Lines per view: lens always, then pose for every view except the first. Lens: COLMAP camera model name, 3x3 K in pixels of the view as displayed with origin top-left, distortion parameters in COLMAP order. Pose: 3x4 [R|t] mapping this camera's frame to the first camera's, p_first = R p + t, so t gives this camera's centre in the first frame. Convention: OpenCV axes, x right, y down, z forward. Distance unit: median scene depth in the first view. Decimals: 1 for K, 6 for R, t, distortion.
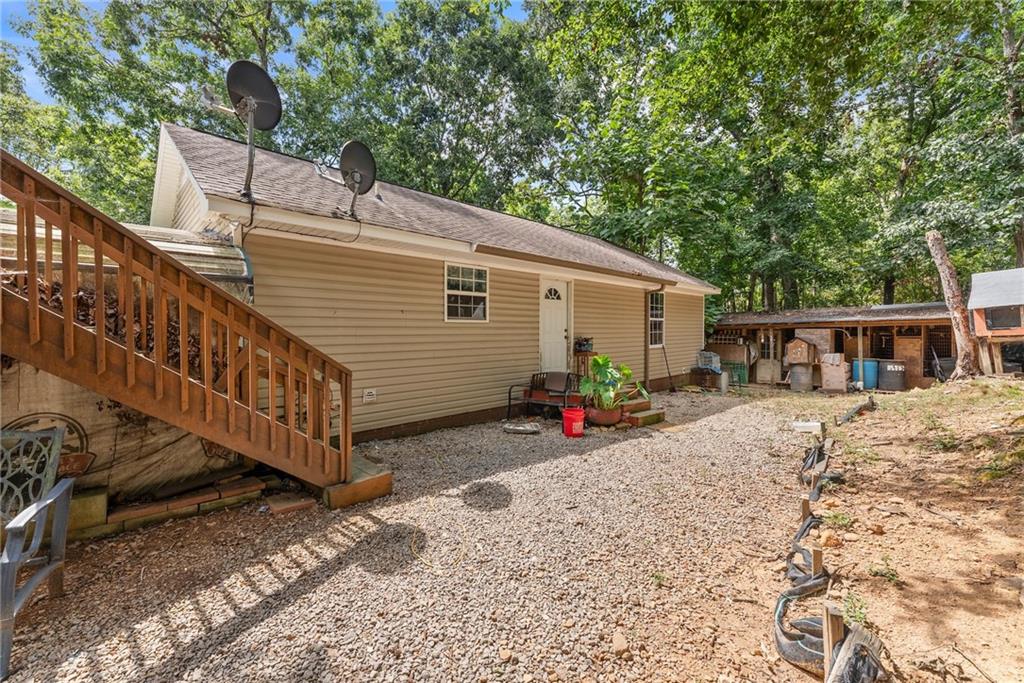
lens RADIAL K [[411.8, 0, 512.7], [0, 411.8, 338.0], [0, 0, 1]] dist [-0.002023, 0.000732]
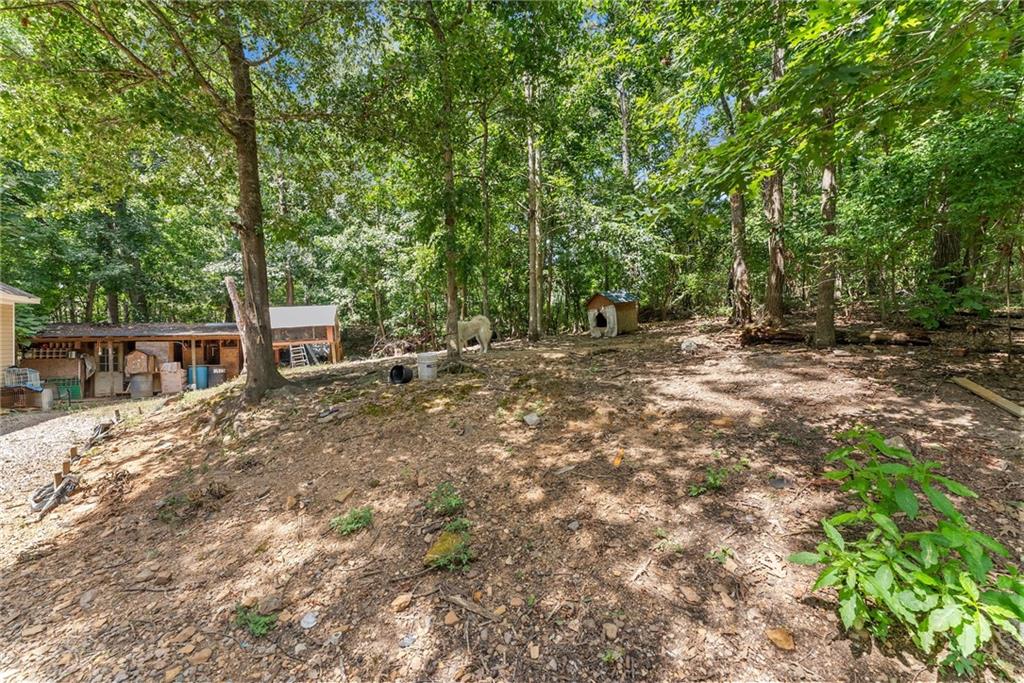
lens RADIAL K [[411.8, 0, 513.2], [0, 411.8, 343.0], [0, 0, 1]] dist [-0.002023, 0.000732]
pose [[0.270397, -0.005273, 0.962734, -0.083384], [0.018459, 0.999830, 0.000292, -0.000717], [-0.962572, 0.017692, 0.270448, -0.239319]]
